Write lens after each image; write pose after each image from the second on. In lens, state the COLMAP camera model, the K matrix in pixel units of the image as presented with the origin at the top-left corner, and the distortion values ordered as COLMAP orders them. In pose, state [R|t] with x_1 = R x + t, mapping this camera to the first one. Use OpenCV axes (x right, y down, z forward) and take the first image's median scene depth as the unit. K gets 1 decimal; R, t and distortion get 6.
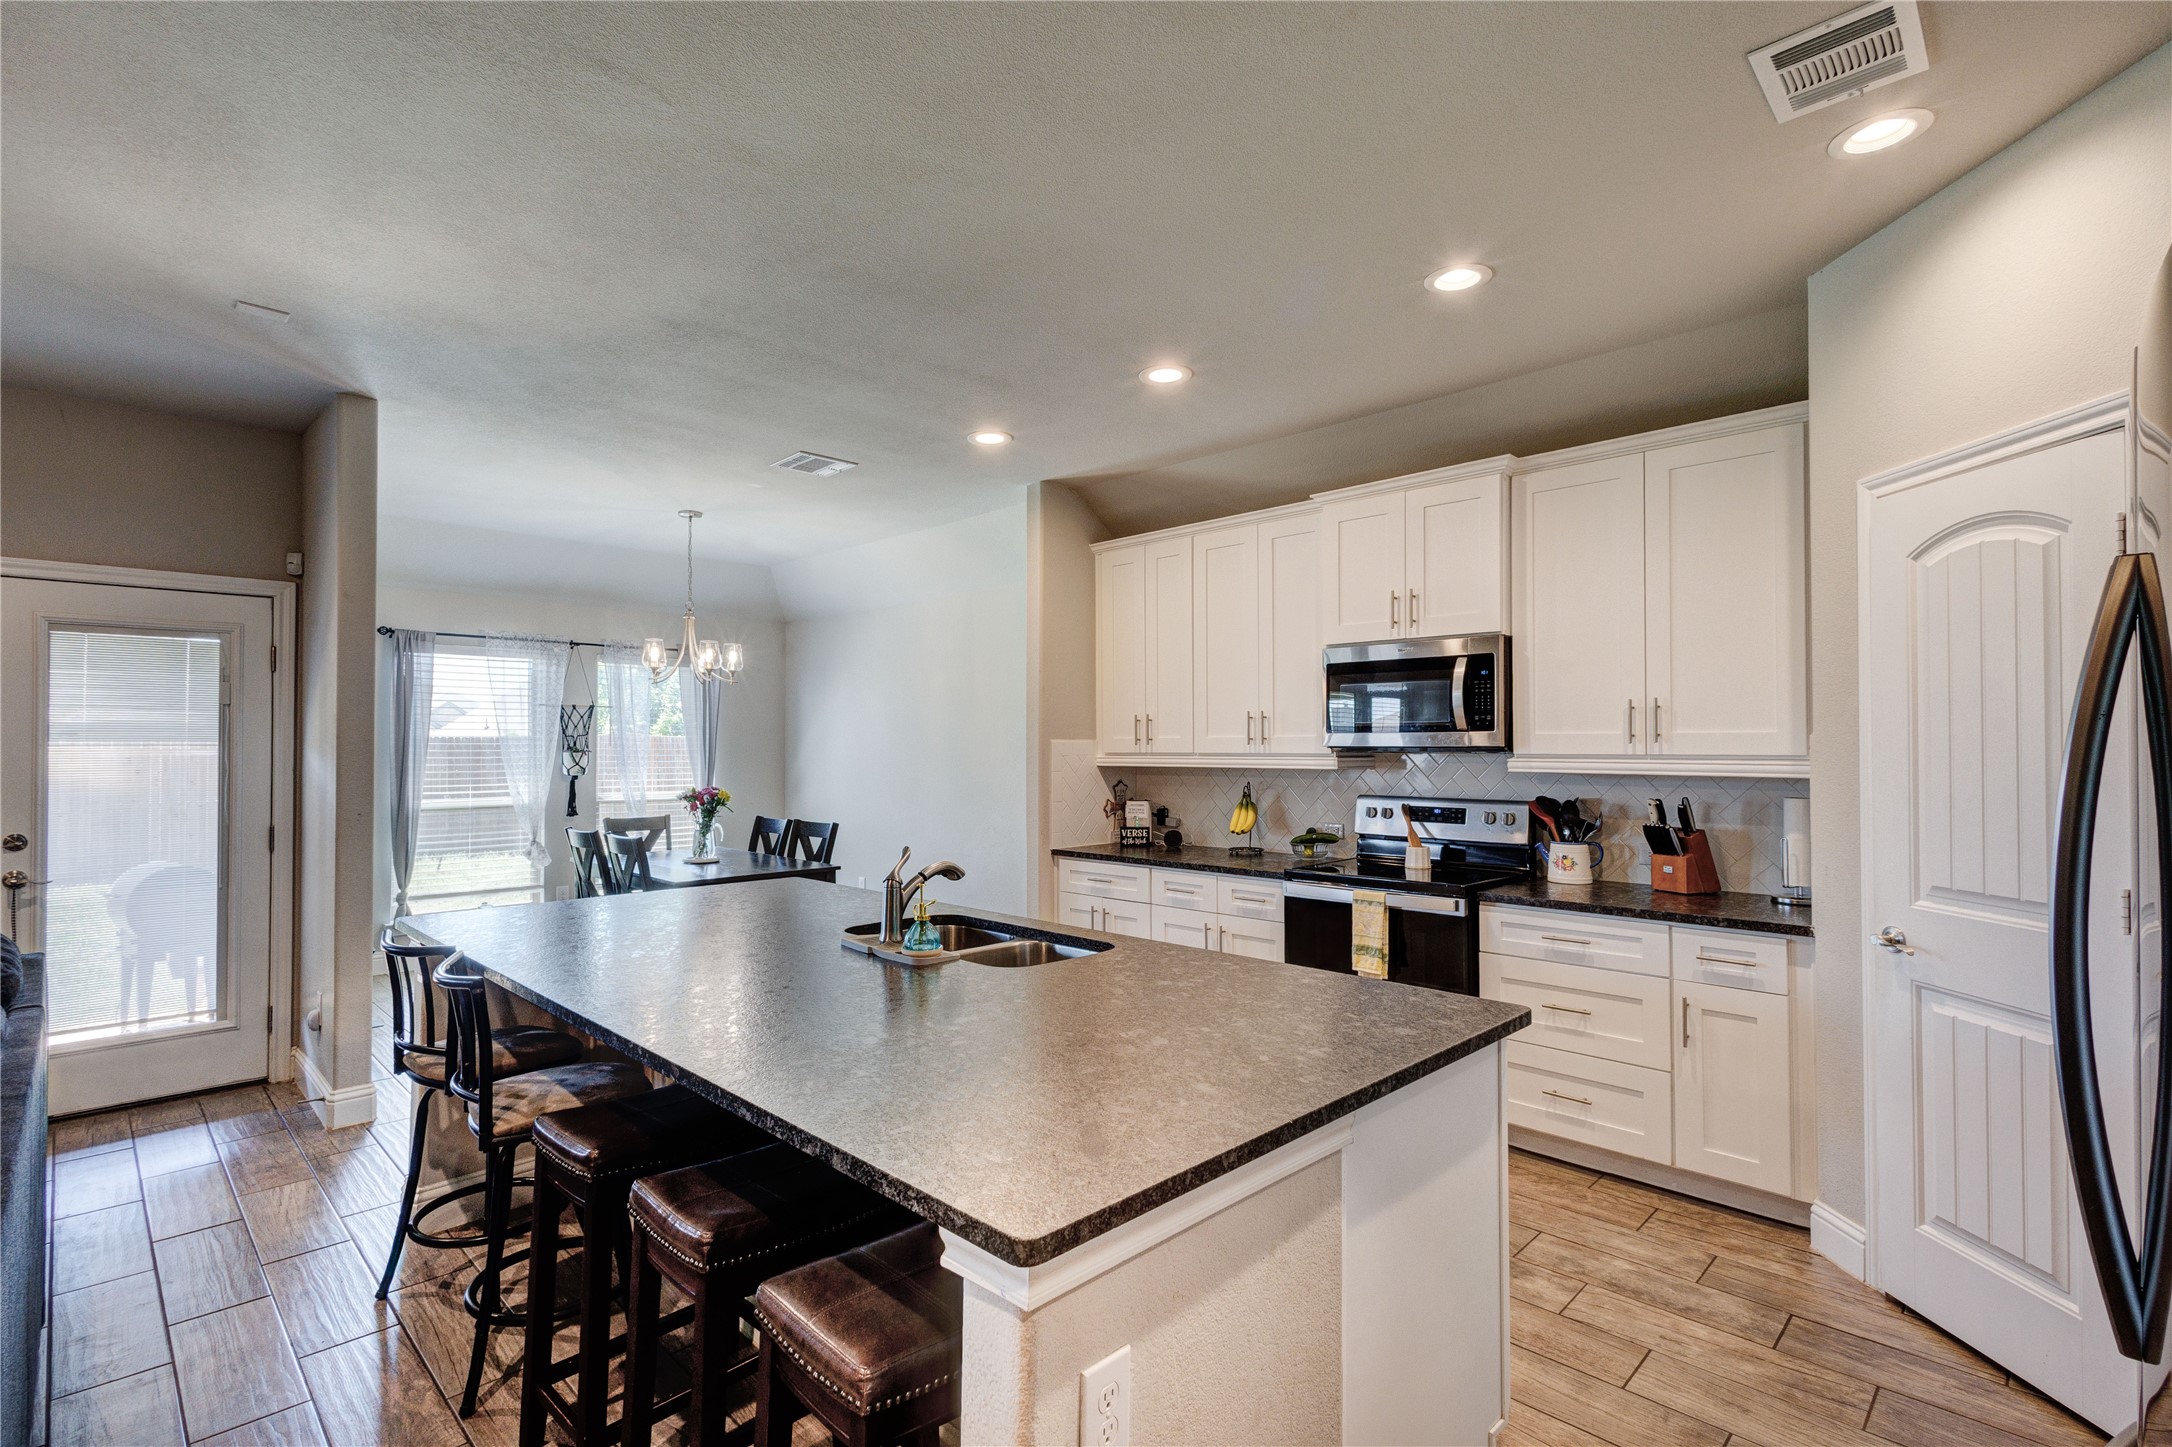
lens RADIAL K [[999.0, 0, 1095.2], [0, 999.0, 732.9], [0, 0, 1]] dist [0.004378, -0.000141]
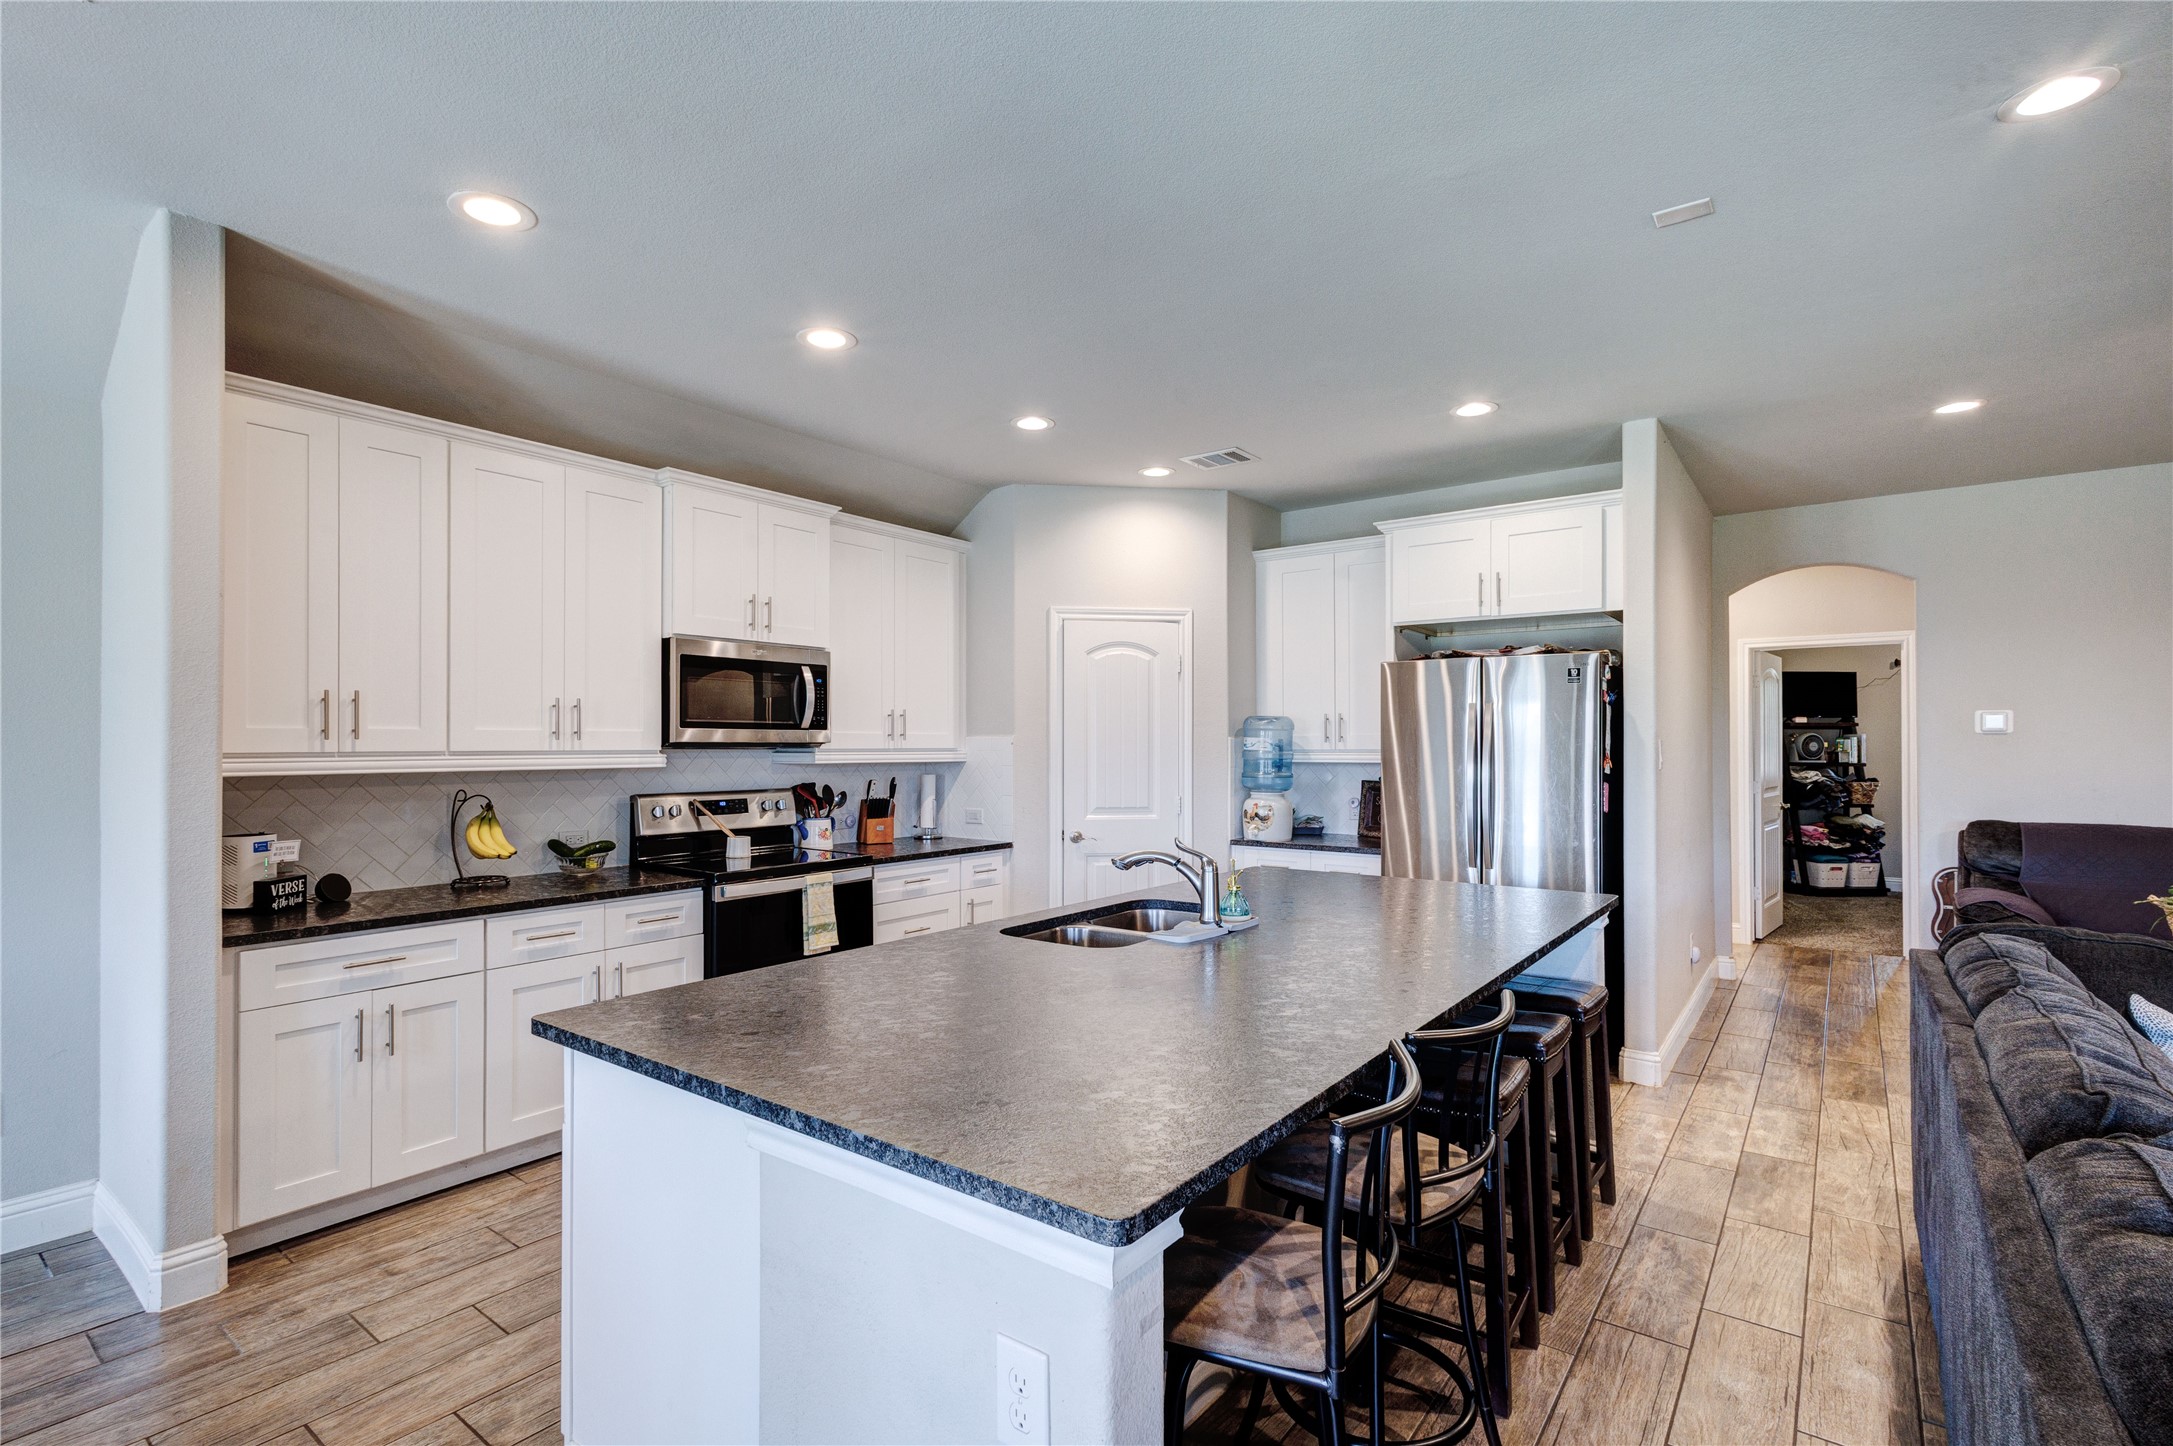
lens RADIAL K [[999.5, 0, 1086.7], [0, 999.5, 737.0], [0, 0, 1]] dist [0.004378, -0.000141]
pose [[-0.132534, 0.007143, 0.991153, -0.757131], [-0.014561, 0.999852, -0.009153, 0.012181], [-0.991072, -0.015645, -0.132410, 0.763157]]
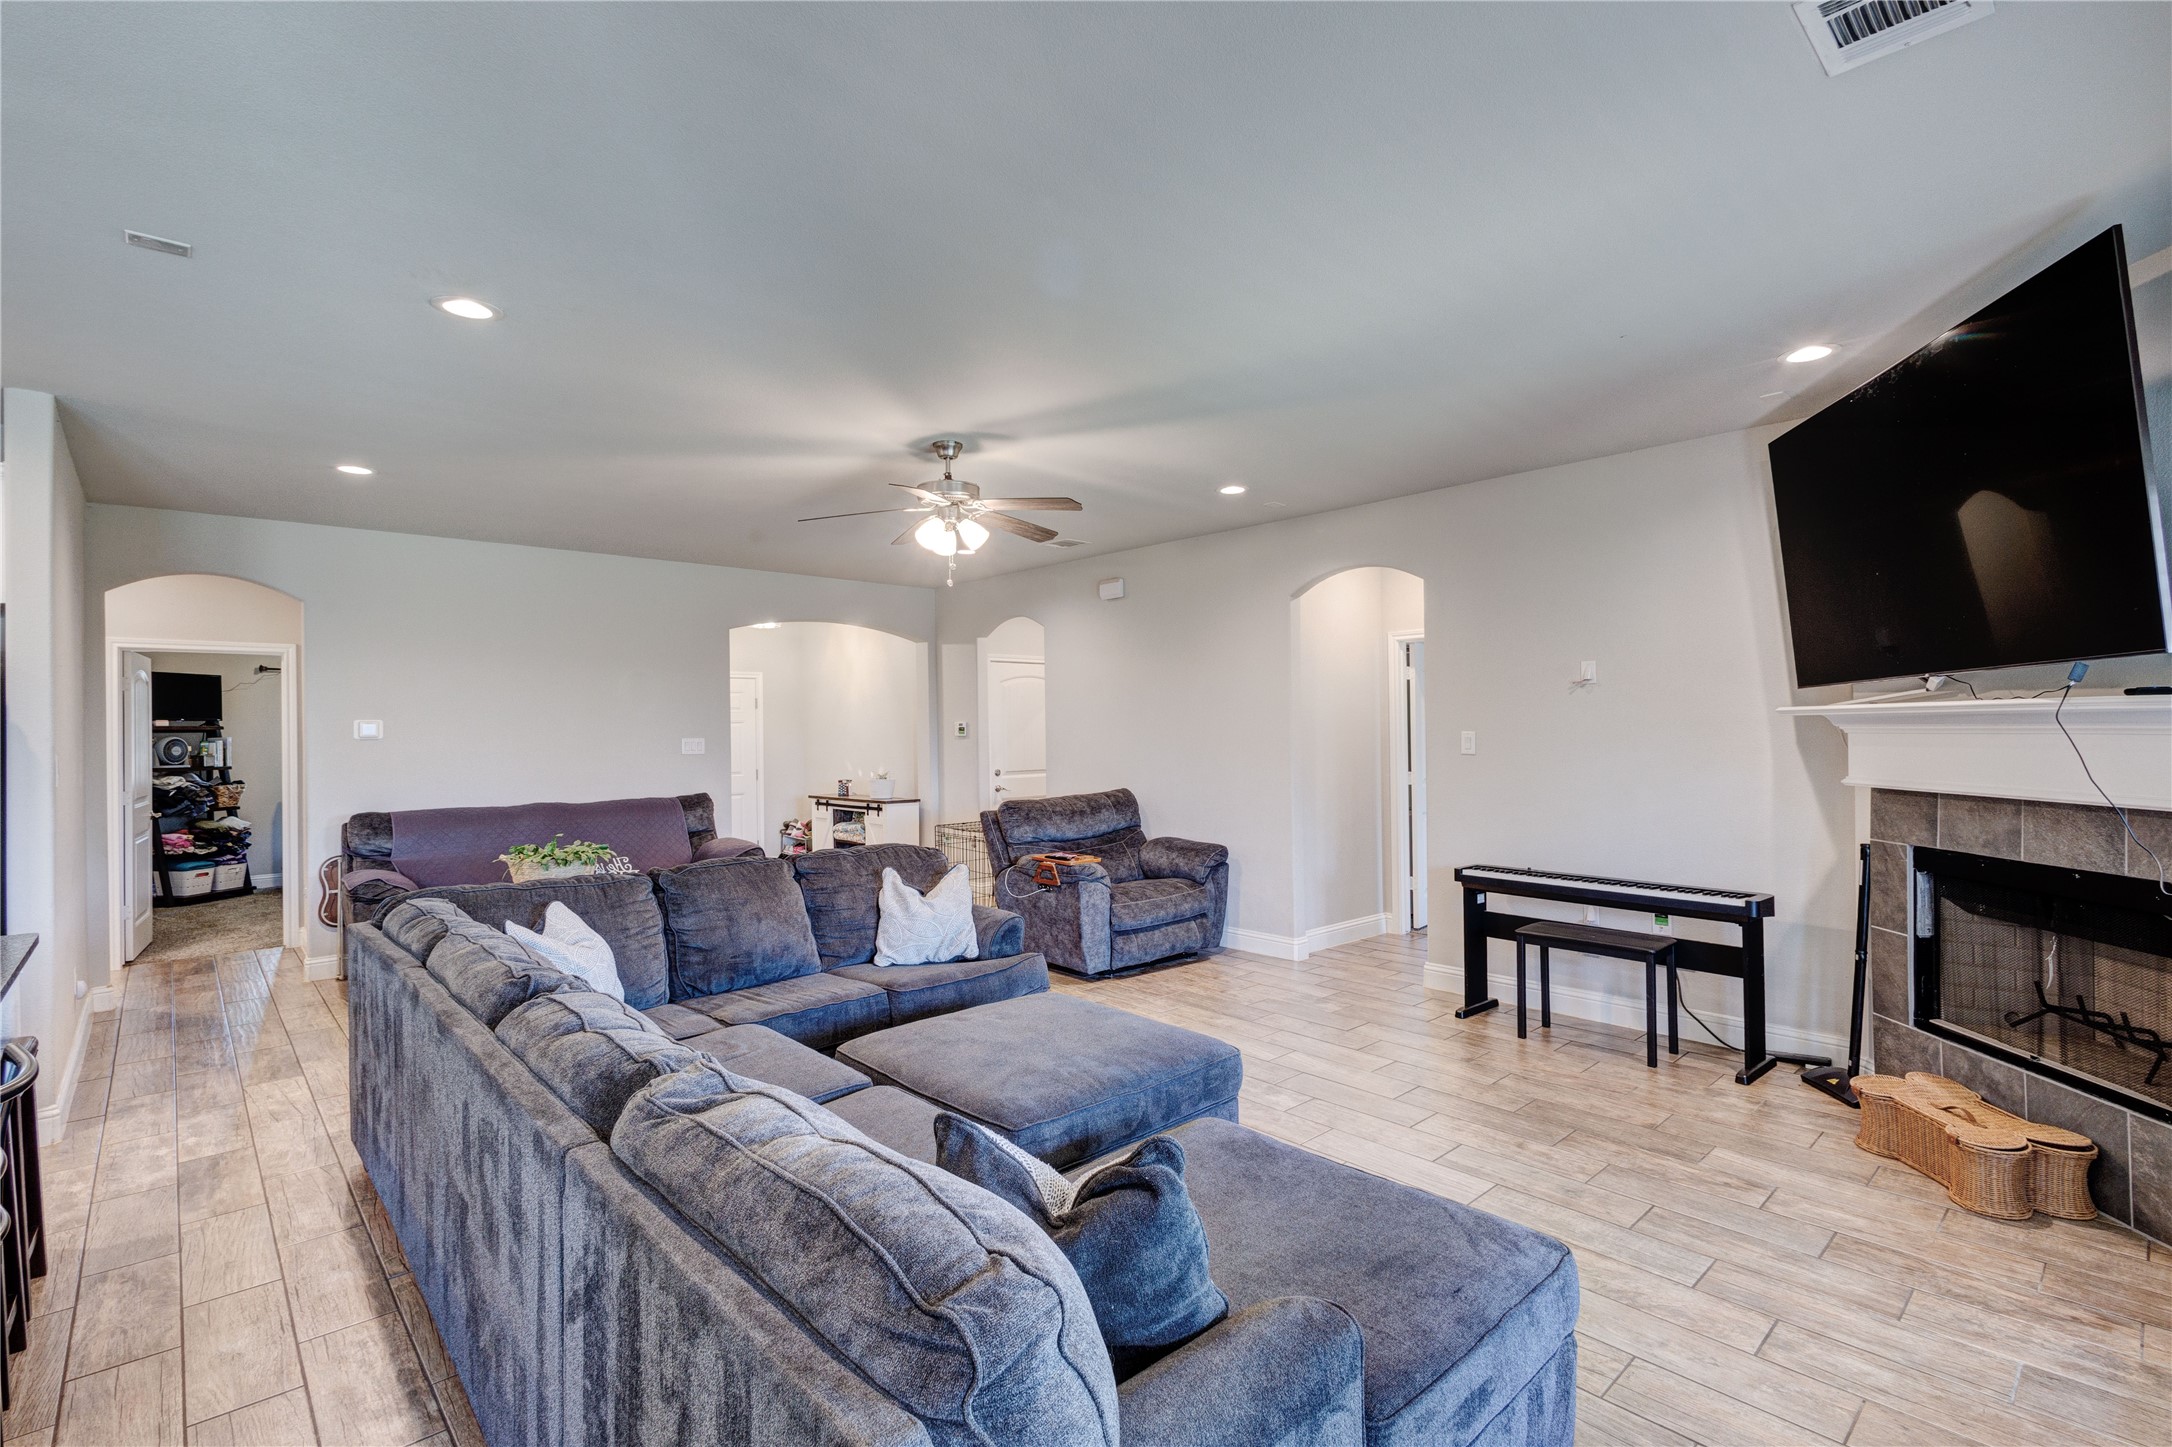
lens RADIAL K [[999.0, 0, 1082.0], [0, 999.0, 725.1], [0, 0, 1]] dist [0.004378, -0.000141]
pose [[-0.998797, 0.013726, 0.047069, -0.800580], [0.012813, 0.999725, -0.019650, 0.000925], [-0.047326, -0.019024, -0.998698, 0.919749]]
